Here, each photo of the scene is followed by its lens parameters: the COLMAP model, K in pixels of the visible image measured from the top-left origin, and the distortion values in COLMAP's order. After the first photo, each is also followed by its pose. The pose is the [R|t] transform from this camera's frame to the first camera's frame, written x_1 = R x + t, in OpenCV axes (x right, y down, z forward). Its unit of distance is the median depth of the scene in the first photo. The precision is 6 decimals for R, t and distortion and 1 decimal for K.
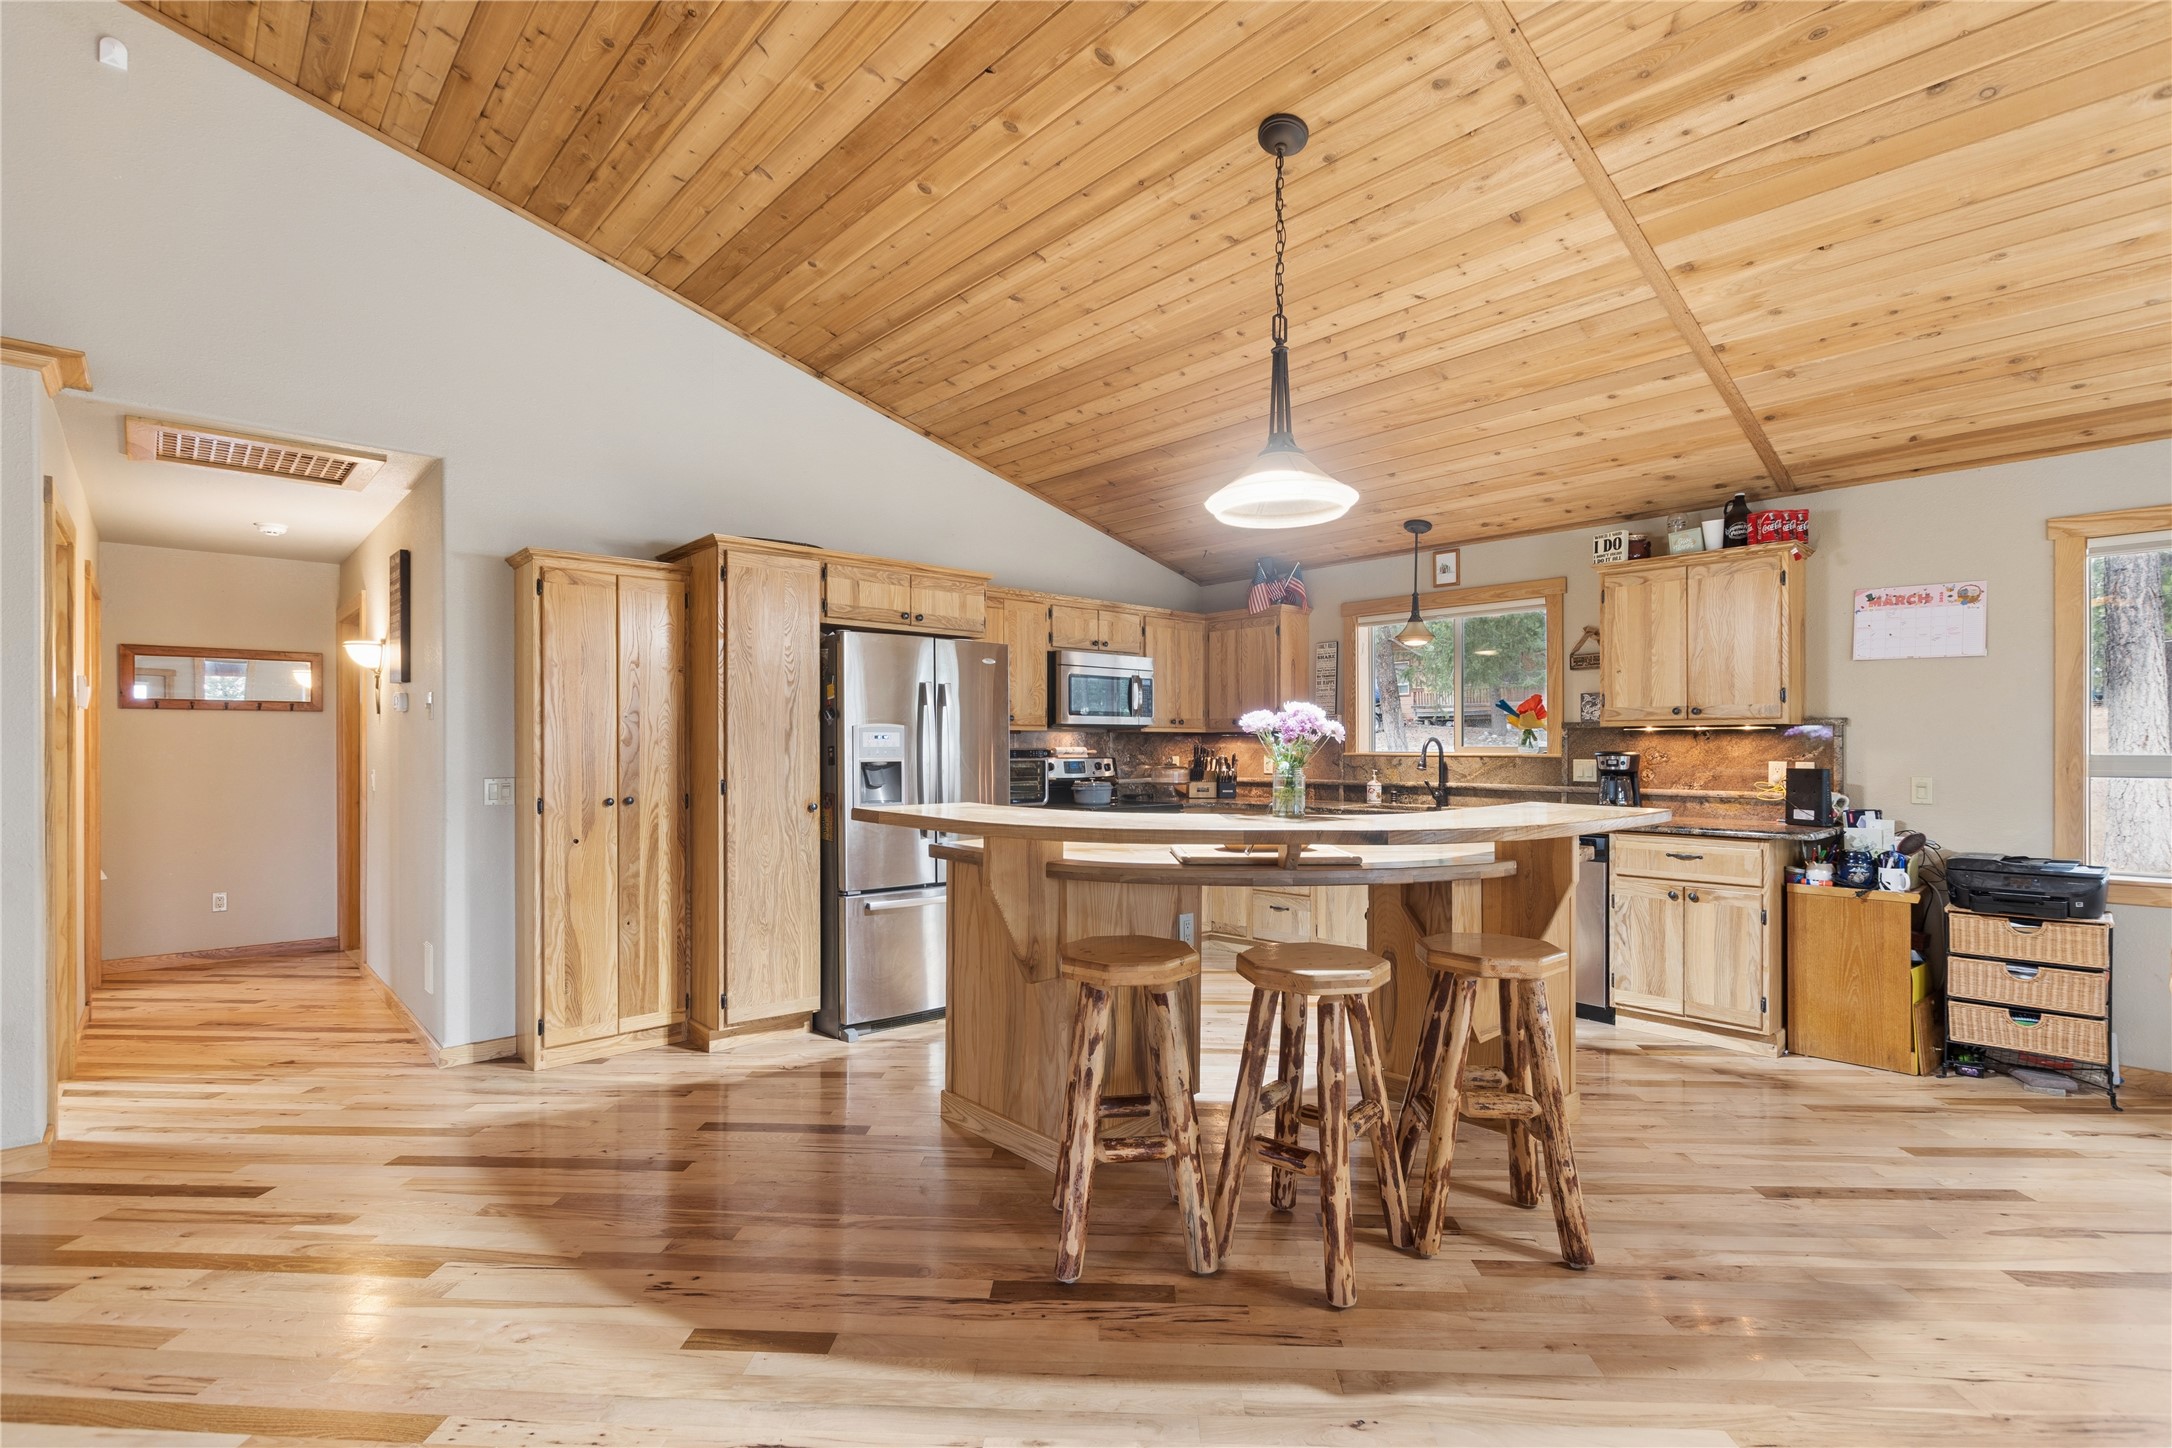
lens RADIAL K [[1001.3, 0, 1080.7], [0, 1001.3, 744.5], [0, 0, 1]] dist [0.001208, -0.003253]
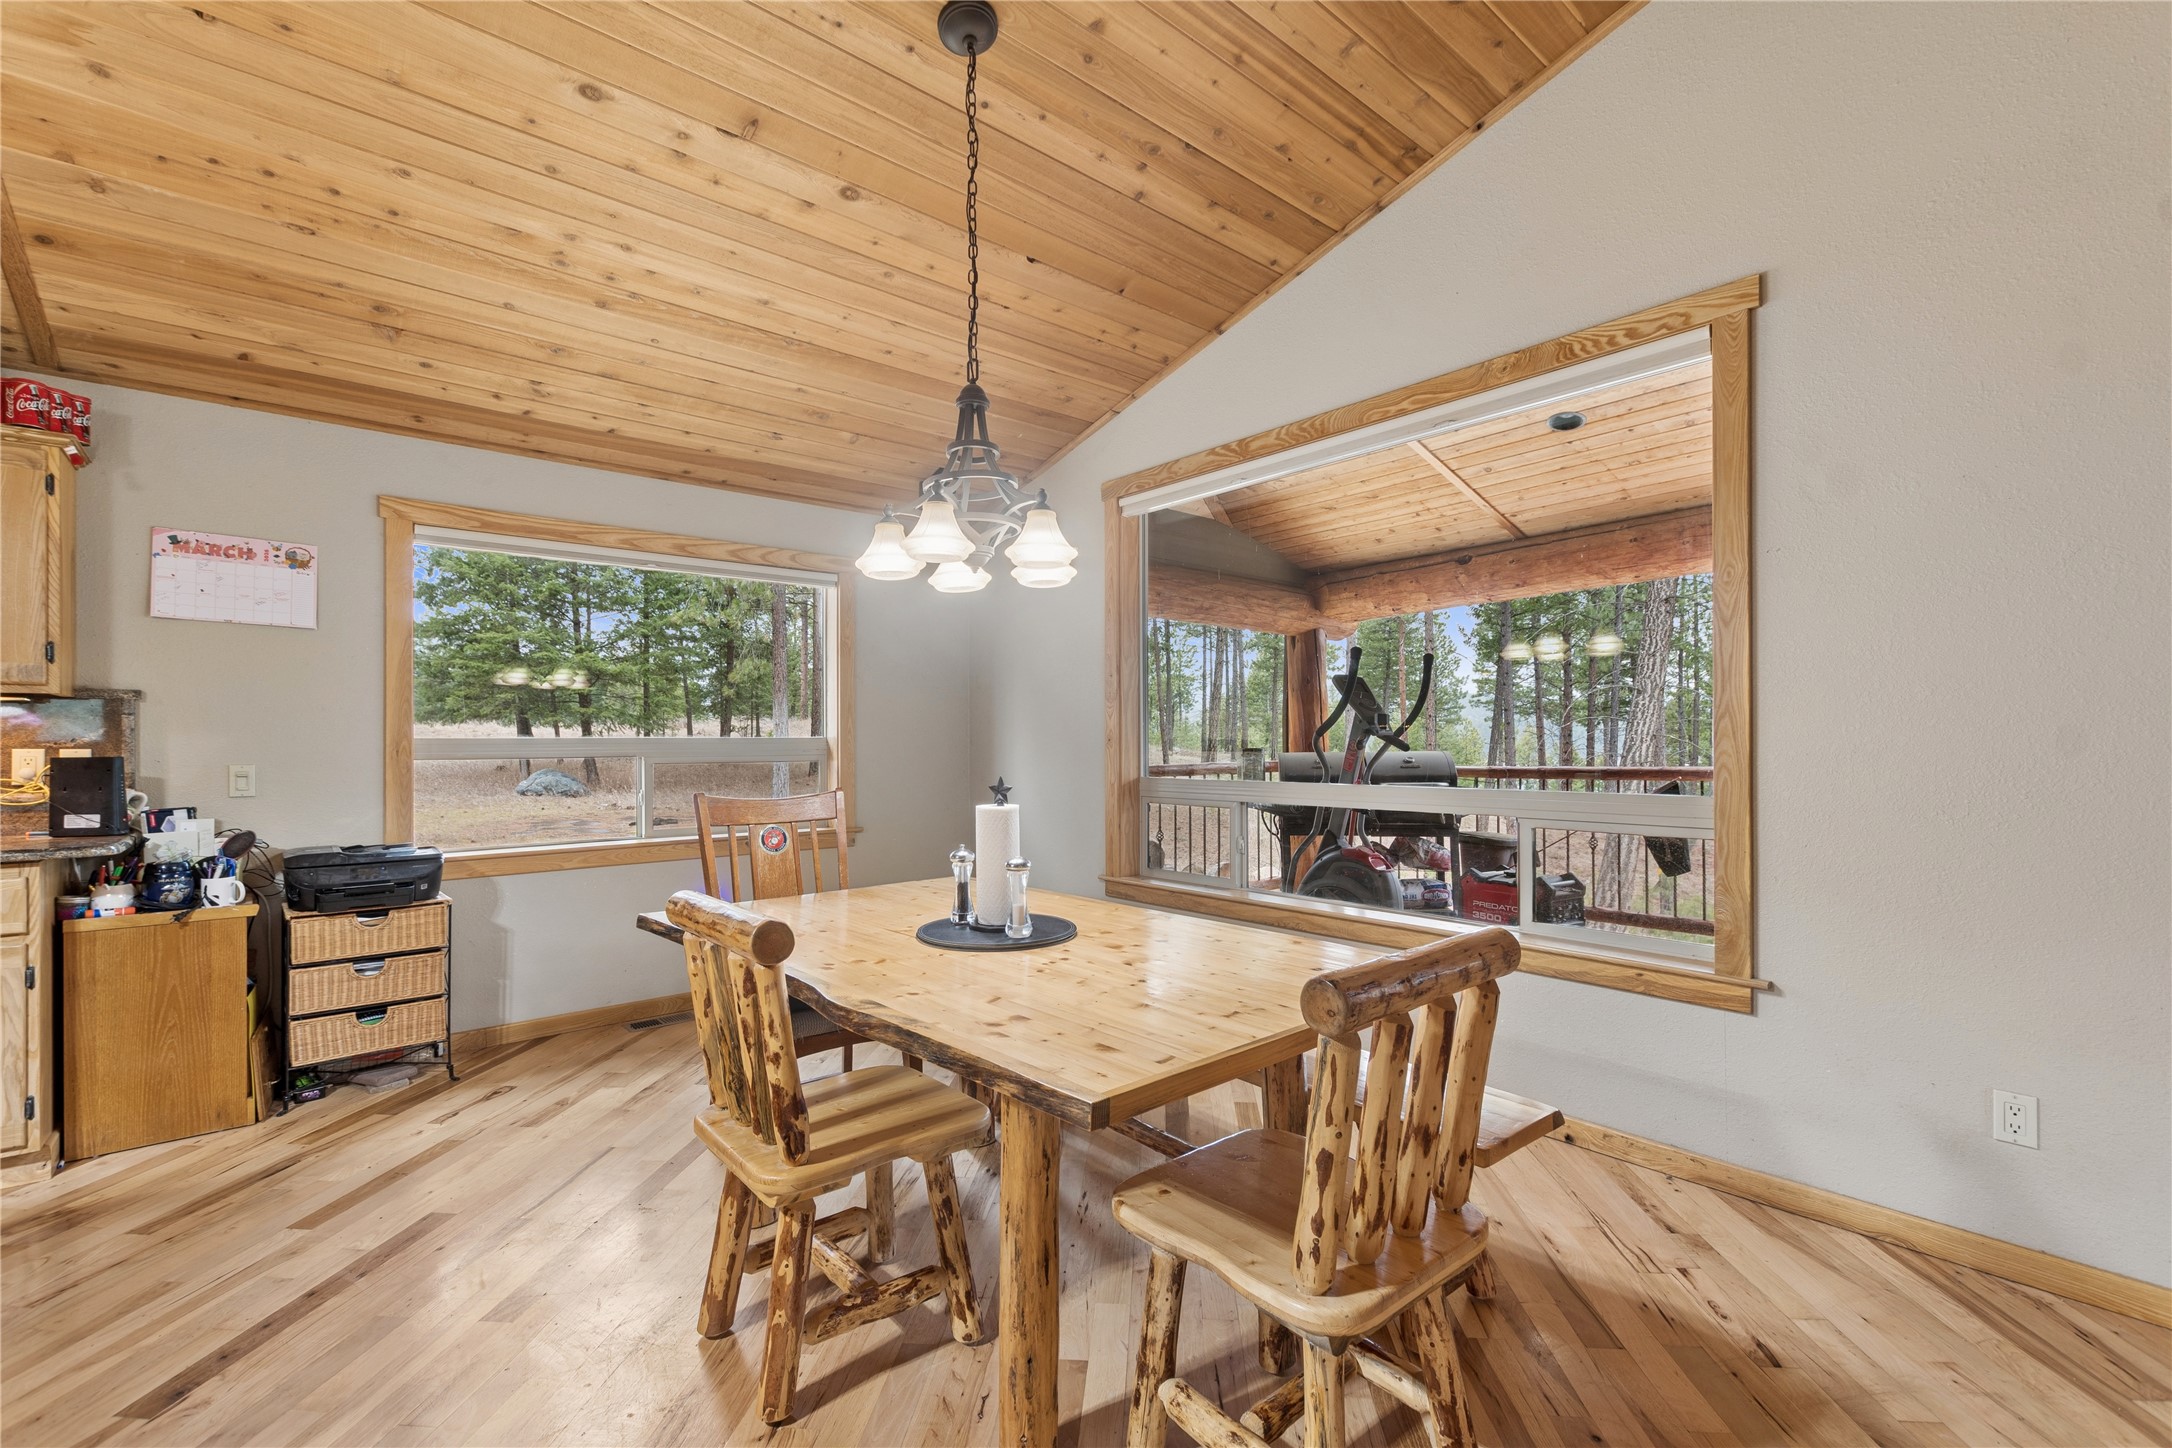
lens RADIAL K [[937.7, 0, 1089.5], [0, 937.7, 740.8], [0, 0, 1]] dist [0.005423, -0.003214]
pose [[0.033269, 0.005043, 0.999434, 0.076536], [0.004051, 0.999978, -0.005181, 0.019902], [-0.999438, 0.004221, 0.033248, 0.269879]]
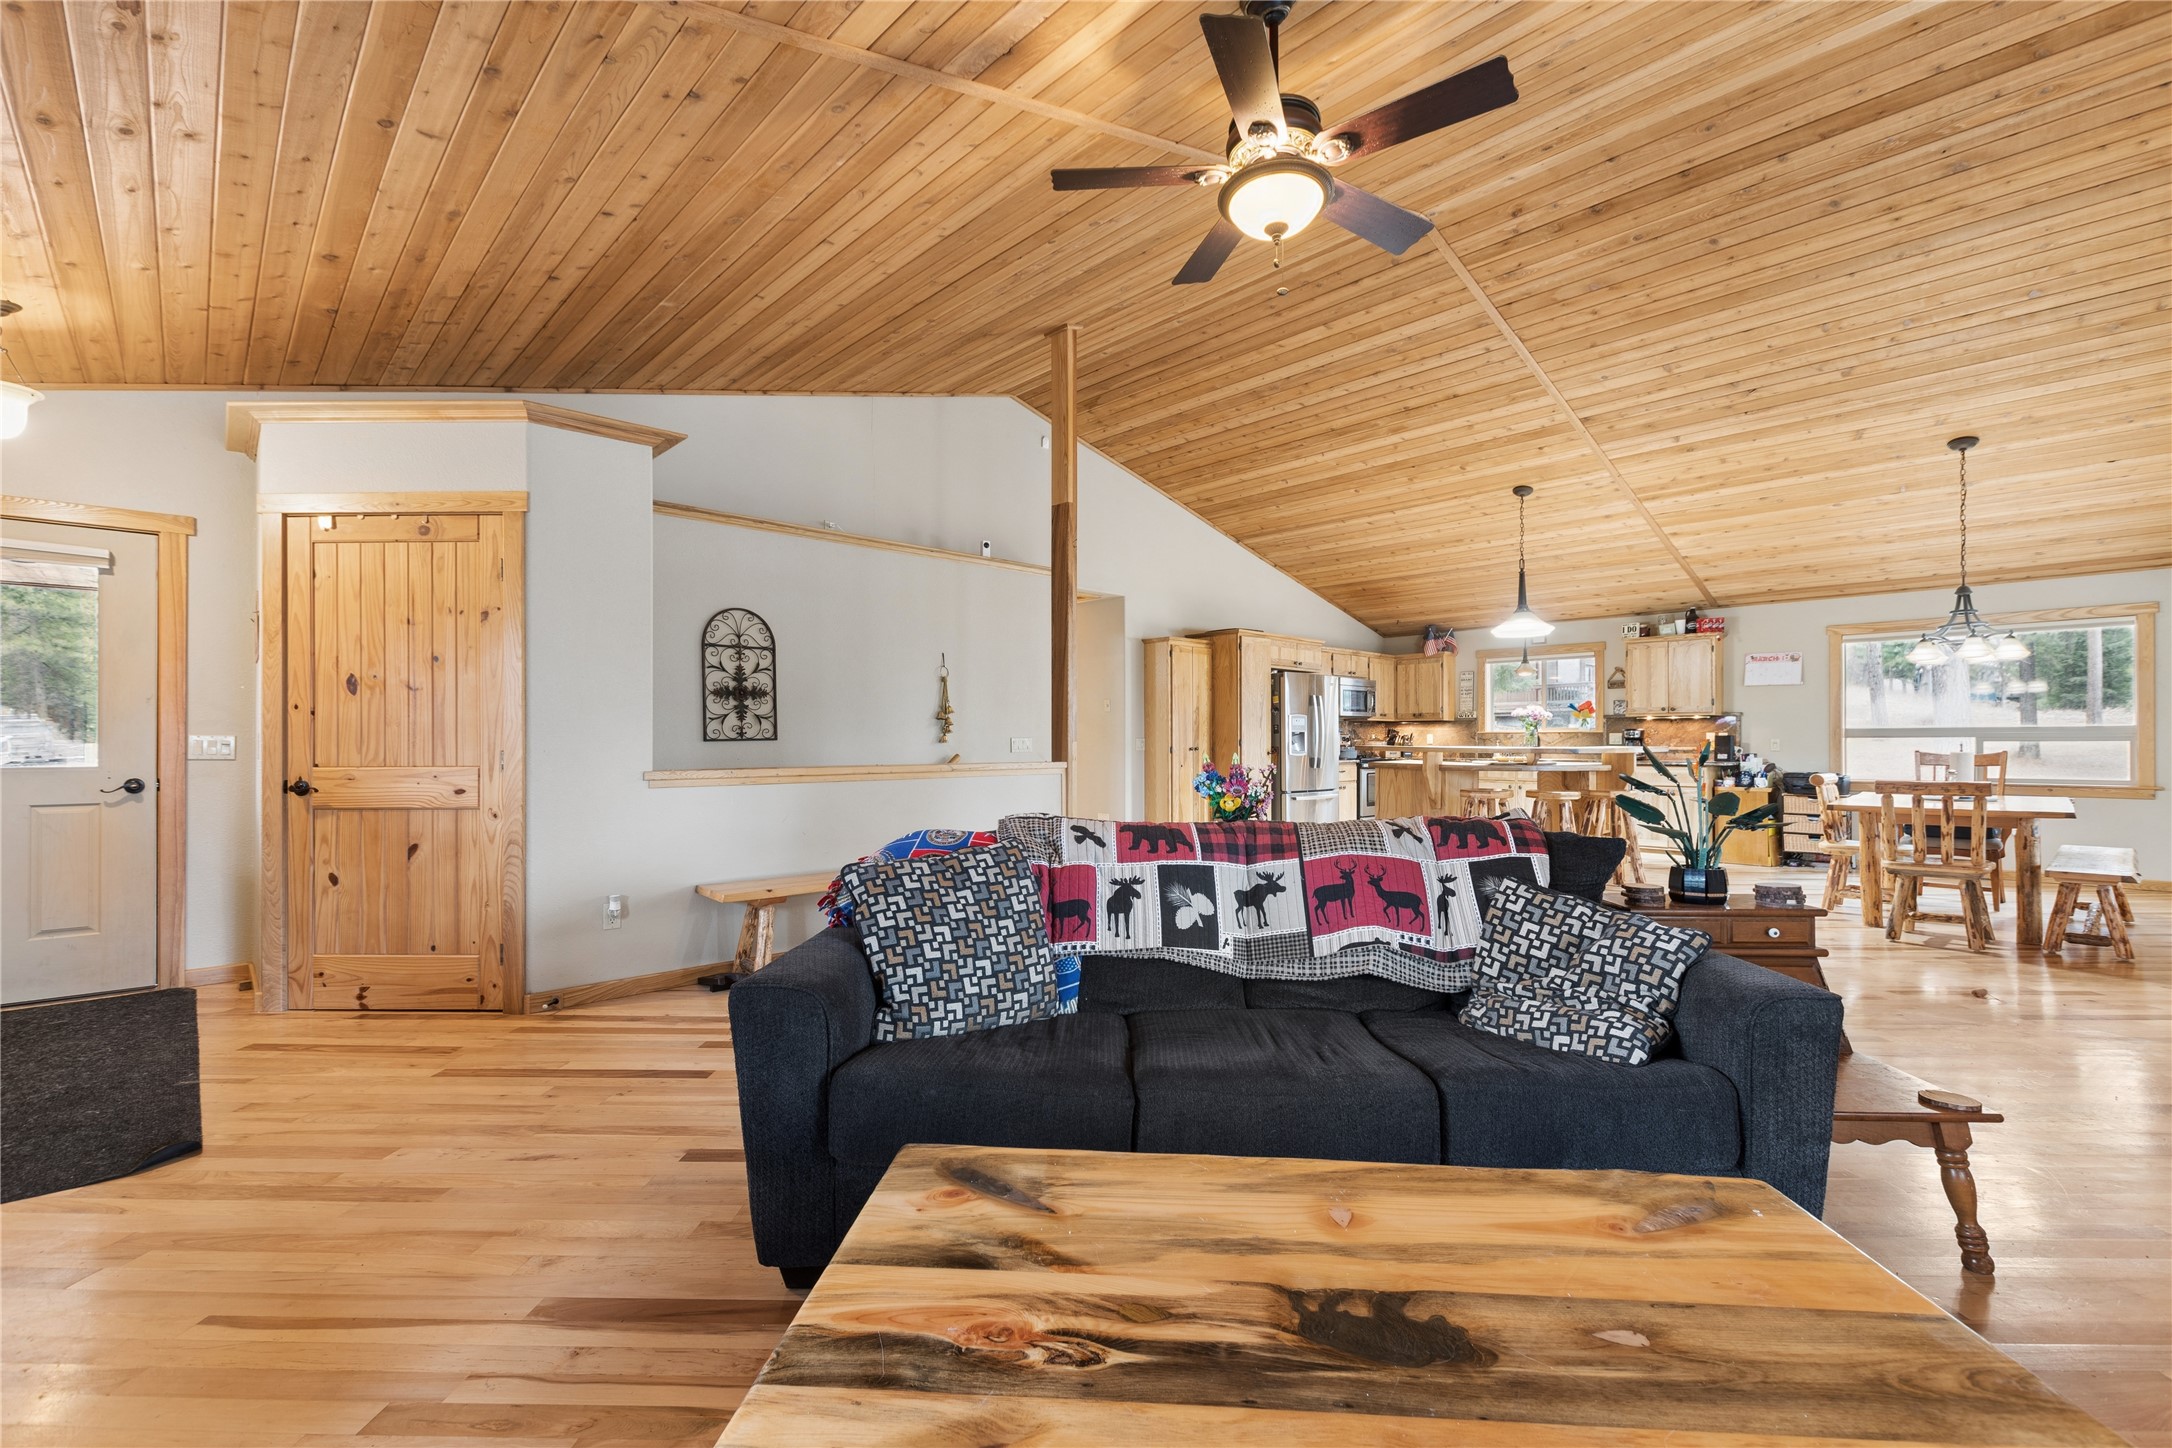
lens RADIAL K [[937.7, 0, 1083.0], [0, 937.7, 735.7], [0, 0, 1]] dist [0.005423, -0.003214]
pose [[0.999899, 0.001104, 0.014136, -0.753578], [-0.001018, 0.999981, -0.006044, 0.041207], [-0.014142, 0.006029, 0.999882, -1.105719]]
